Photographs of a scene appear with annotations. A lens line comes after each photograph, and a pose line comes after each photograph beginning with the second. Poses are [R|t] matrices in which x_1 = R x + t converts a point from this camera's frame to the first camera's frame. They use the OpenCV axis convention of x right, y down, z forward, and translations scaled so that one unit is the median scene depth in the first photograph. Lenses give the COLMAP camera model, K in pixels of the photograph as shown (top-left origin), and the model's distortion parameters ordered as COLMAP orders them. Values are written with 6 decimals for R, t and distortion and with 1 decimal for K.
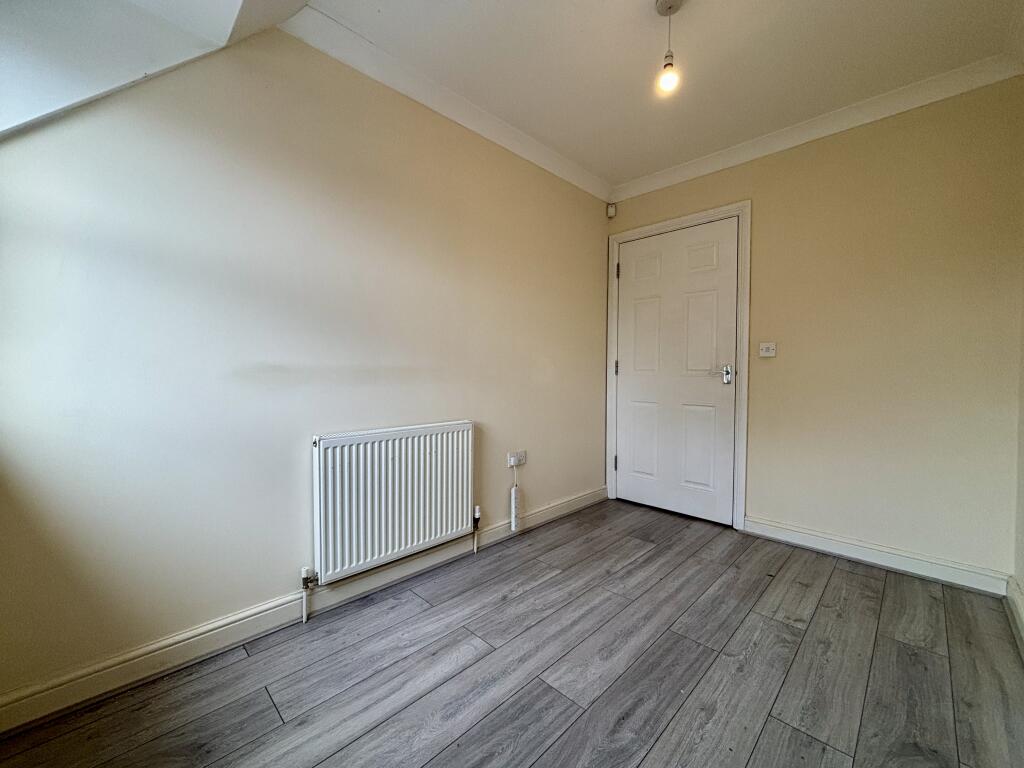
lens RADIAL K [[415.1, 0, 510.9], [0, 415.1, 383.4], [0, 0, 1]] dist [-0.000961, -0.000203]
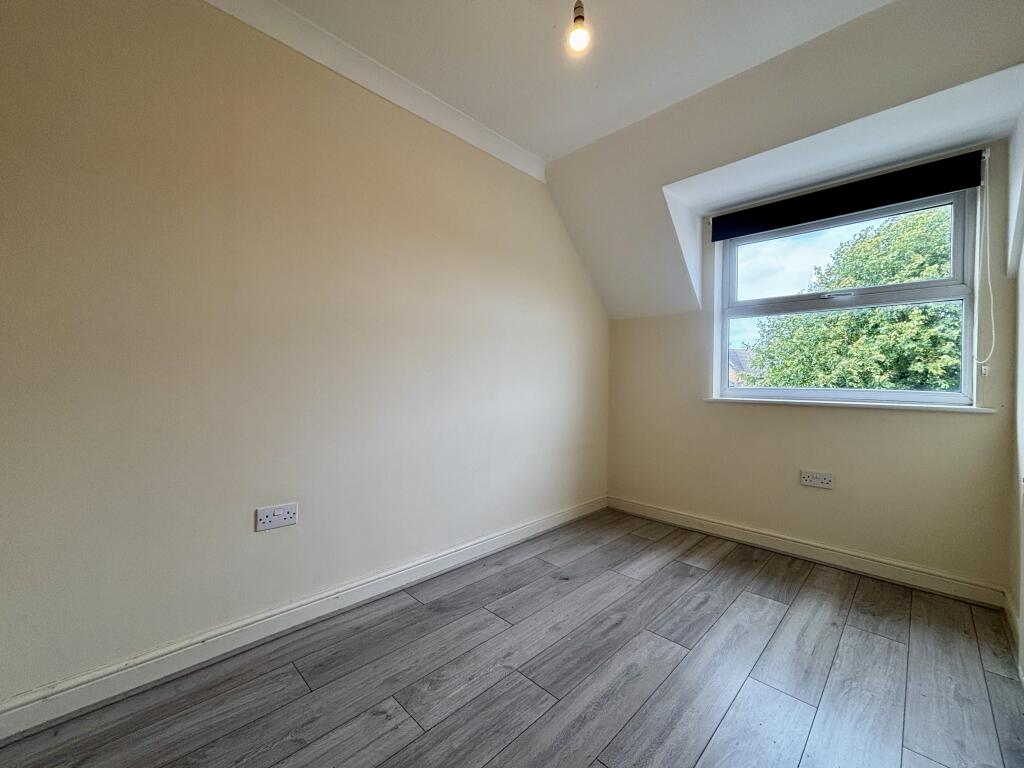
lens RADIAL K [[415.1, 0, 512.6], [0, 415.1, 384.4], [0, 0, 1]] dist [-0.000961, -0.000203]
pose [[-0.999876, -0.015704, -0.001363, 0.557627], [-0.015743, 0.999192, 0.036974, -0.061210], [0.000781, 0.036991, -0.999315, 2.072788]]
